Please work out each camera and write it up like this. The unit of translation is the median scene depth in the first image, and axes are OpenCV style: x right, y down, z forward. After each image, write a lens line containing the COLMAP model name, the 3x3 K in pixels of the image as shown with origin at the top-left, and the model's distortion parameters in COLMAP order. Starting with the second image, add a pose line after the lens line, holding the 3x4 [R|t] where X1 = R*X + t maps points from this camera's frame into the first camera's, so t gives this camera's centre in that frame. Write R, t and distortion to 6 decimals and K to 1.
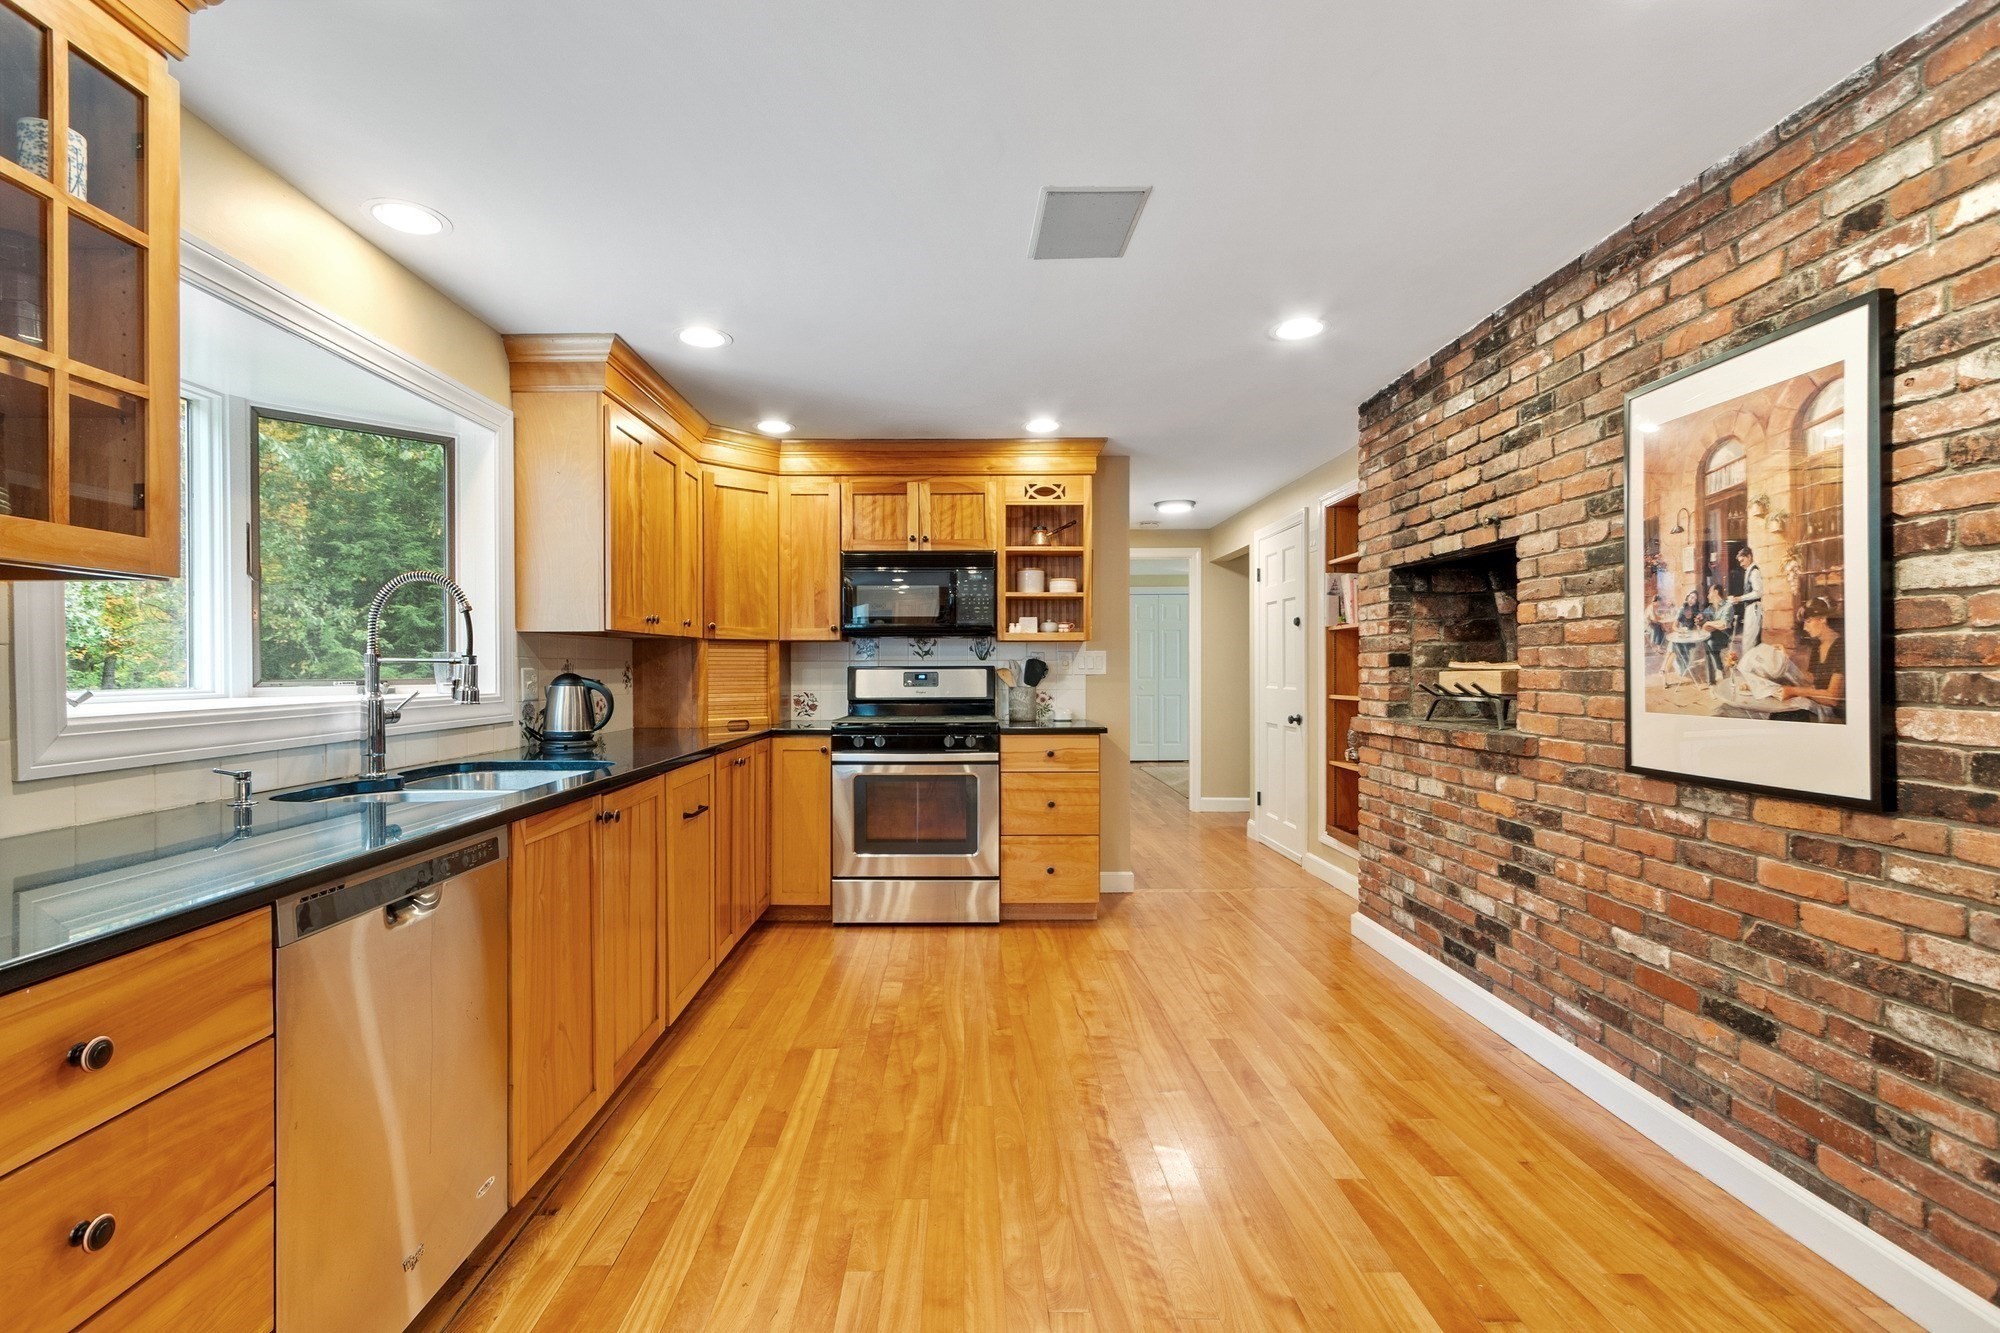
lens RADIAL K [[915.3, 0, 952.3], [0, 915.3, 670.9], [0, 0, 1]] dist [-0.000340, 0.000119]
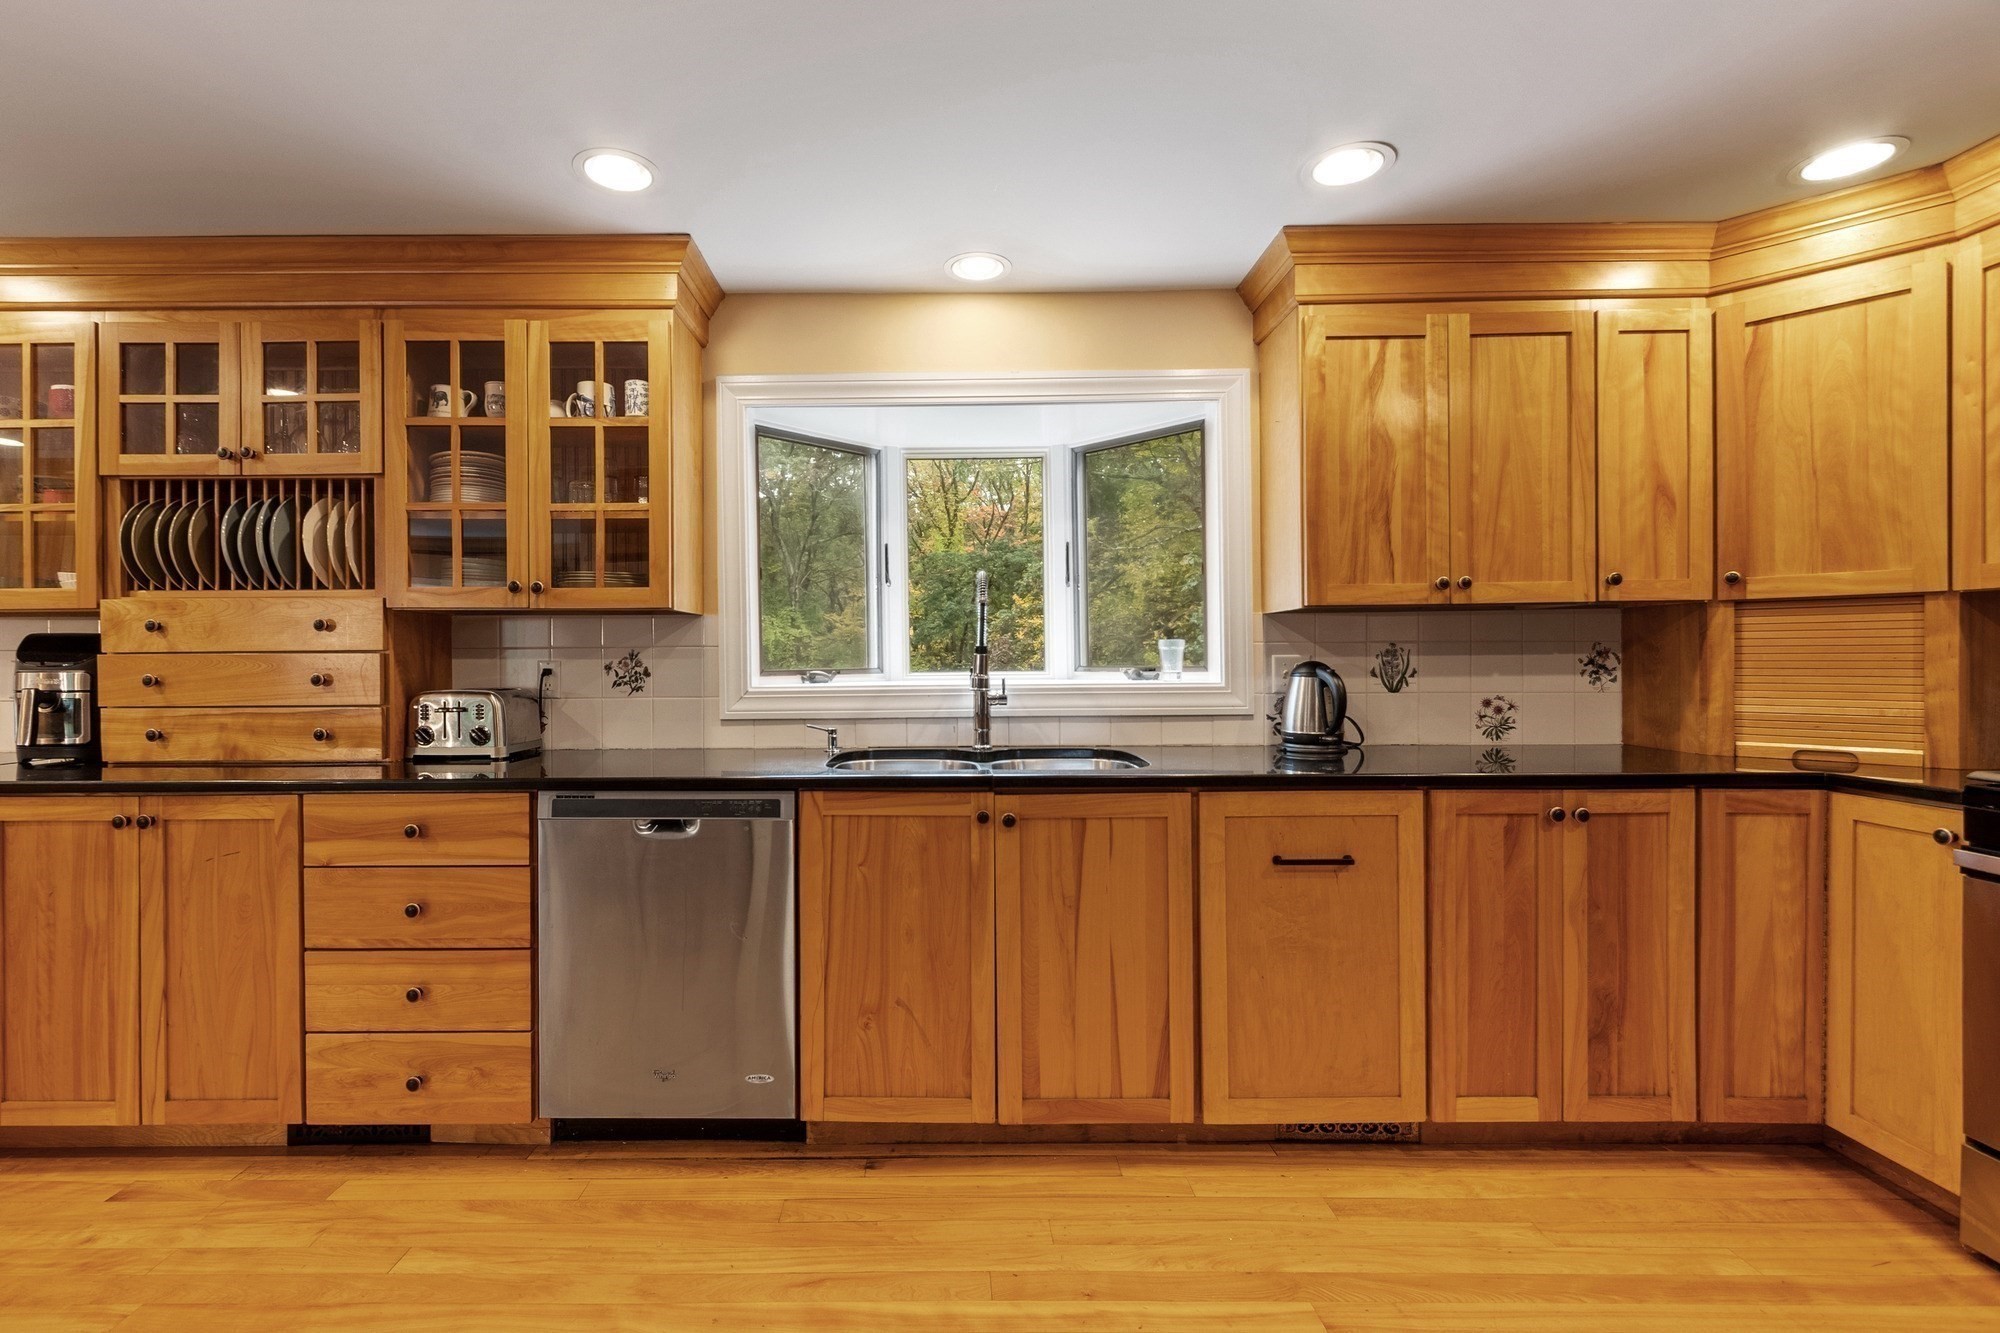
lens RADIAL K [[890.0, 0, 992.3], [0, 890.0, 660.3], [0, 0, 1]] dist [0.007006, 0.000144]
pose [[0.005746, 0.002704, -0.999980, 0.389585], [0.004765, 0.999985, 0.002731, -0.002502], [0.999972, -0.004780, 0.005733, 0.731998]]
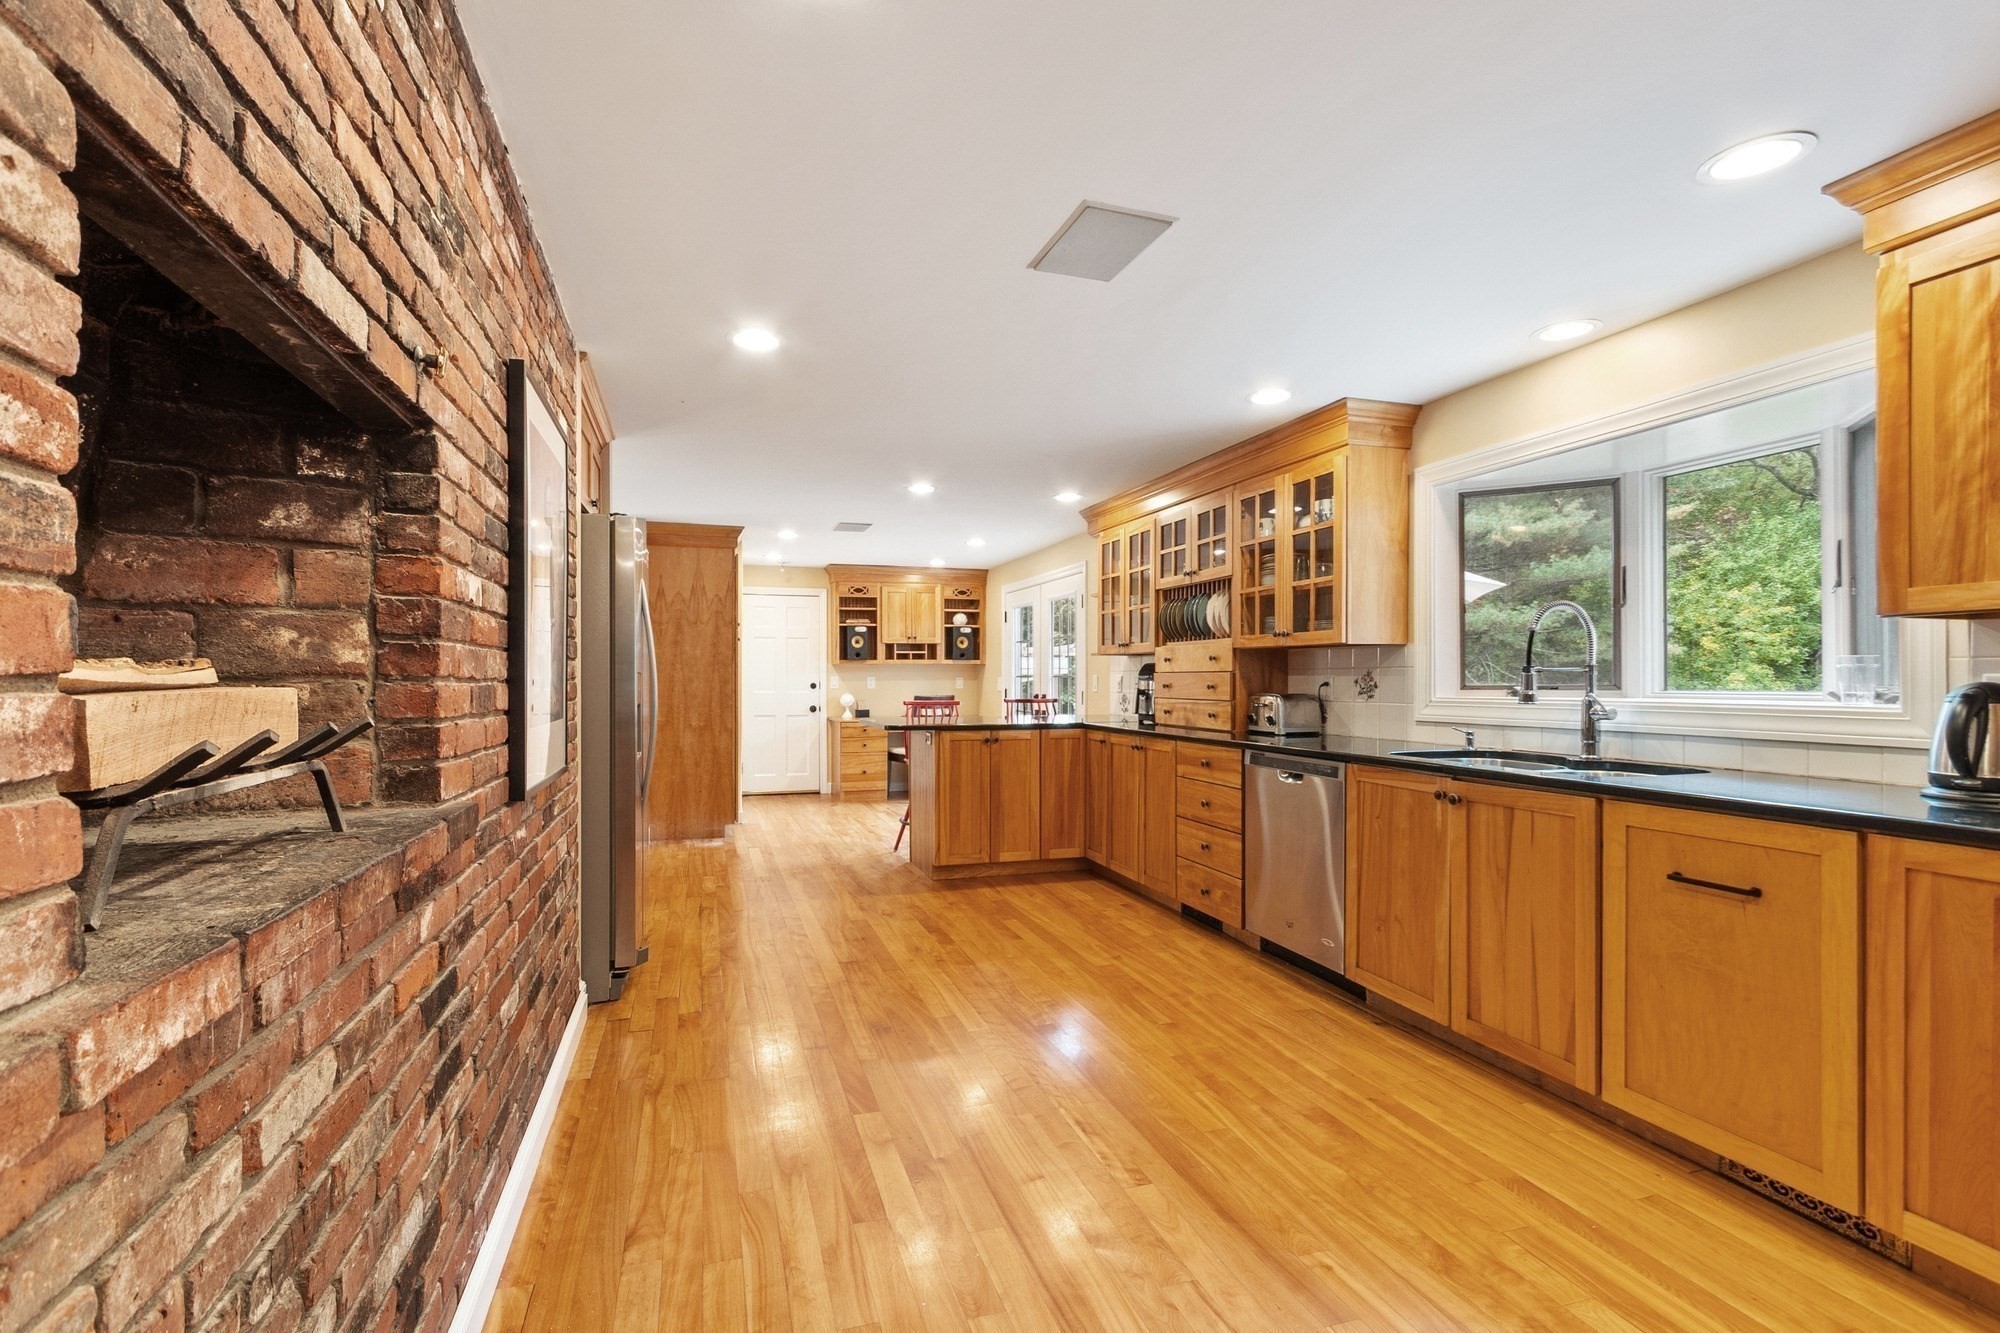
lens RADIAL K [[876.6, 0, 953.9], [0, 876.6, 674.0], [0, 0, 1]] dist [0.001044, 0.000124]
pose [[-0.956056, -0.000864, -0.293183, 0.447356], [0.000028, 0.999995, -0.003036, -0.002059], [0.293185, -0.002911, -0.956051, 1.424793]]
